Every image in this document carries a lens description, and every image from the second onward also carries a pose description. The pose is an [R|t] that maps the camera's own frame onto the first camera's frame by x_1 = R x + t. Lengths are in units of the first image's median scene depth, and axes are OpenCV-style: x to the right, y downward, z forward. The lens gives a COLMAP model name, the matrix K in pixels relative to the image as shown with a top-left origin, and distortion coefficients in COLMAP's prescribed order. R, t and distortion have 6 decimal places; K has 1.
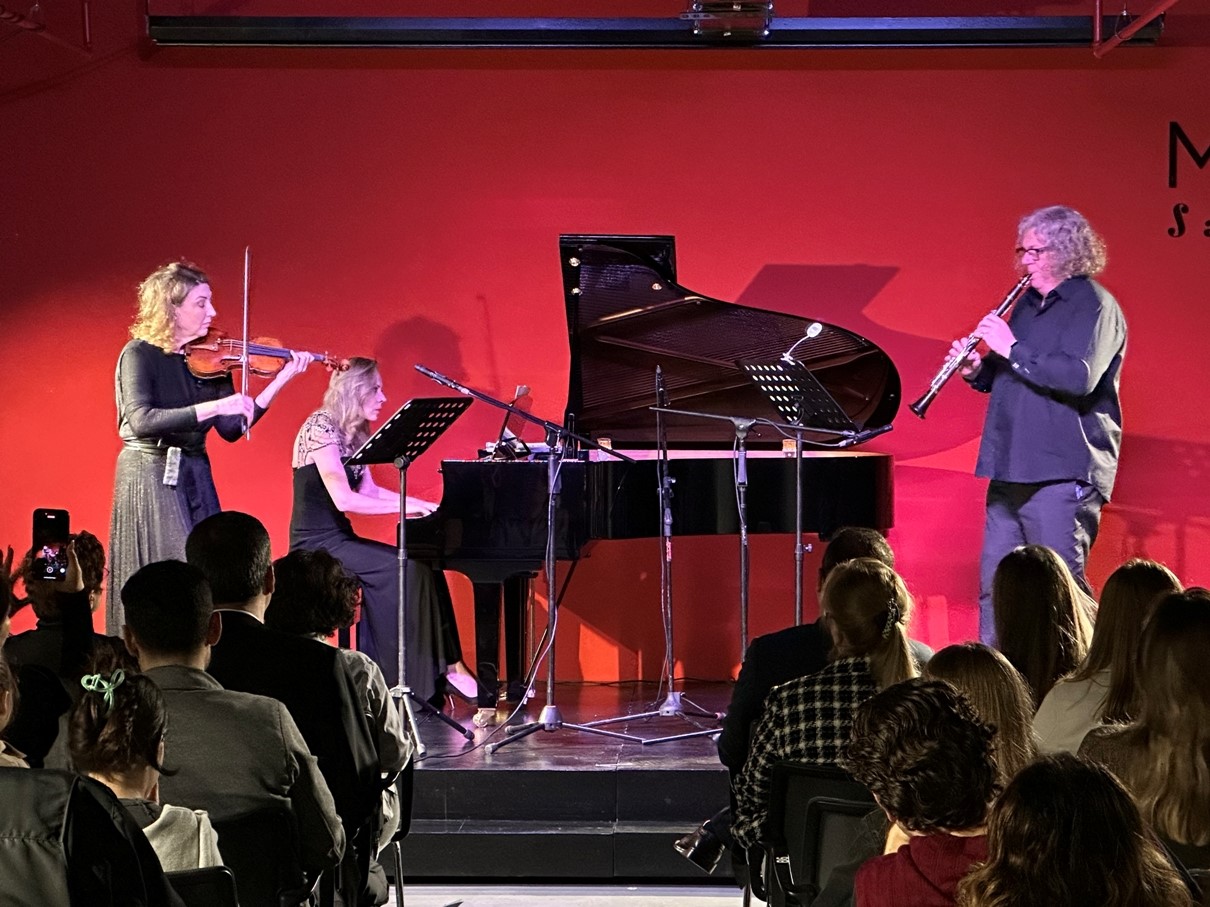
lens RADIAL K [[3189.9, 0, 605.0], [0, 3189.9, 453.5], [0, 0, 1]] dist [-0.059661, 0.125014]
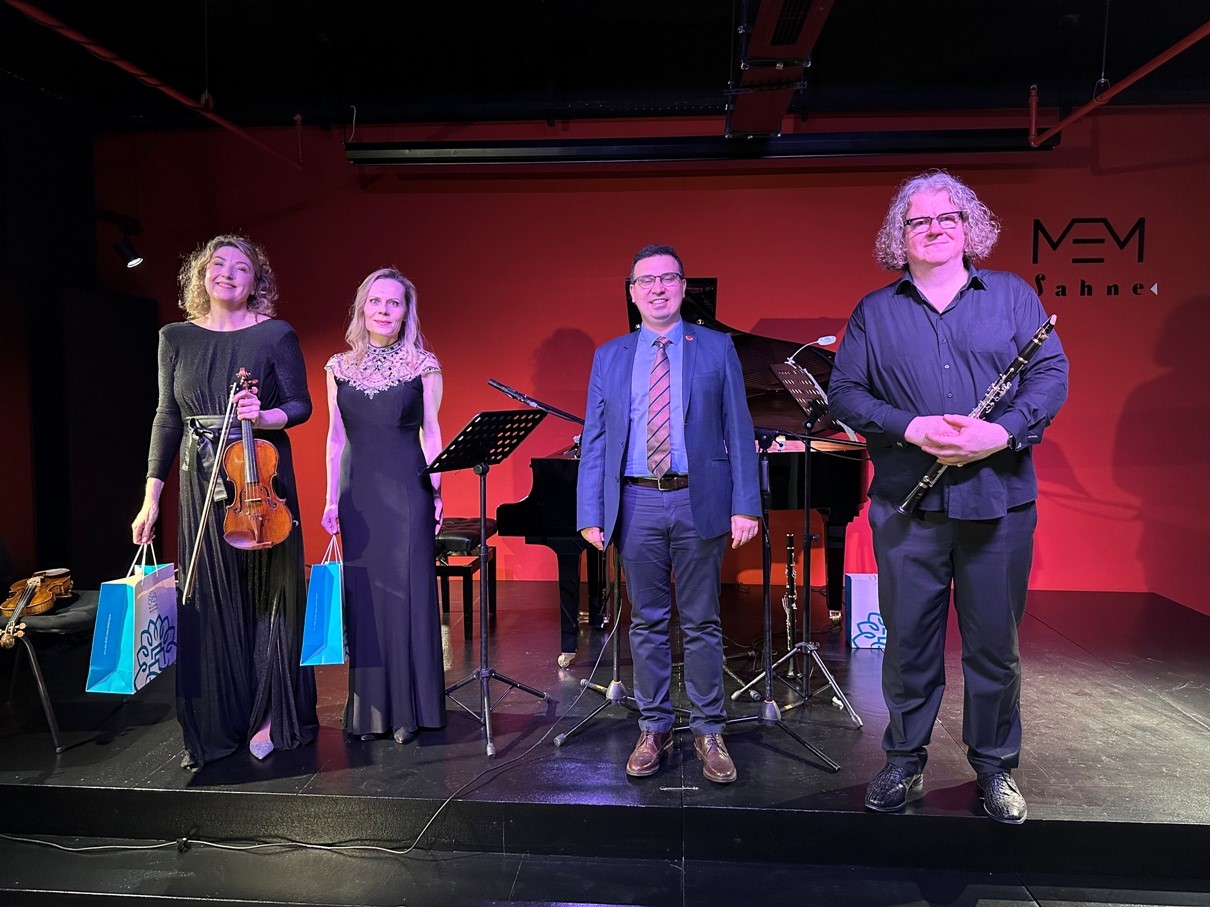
lens RADIAL K [[897.2, 0, 605.0], [0, 897.2, 453.5], [0, 0, 1]] dist [0.003529, 0.000980]
pose [[0.998878, 0.000334, -0.047363, -0.005007], [0.001859, 0.998928, 0.046249, -0.014101], [0.047328, -0.046285, 0.997806, 0.578865]]
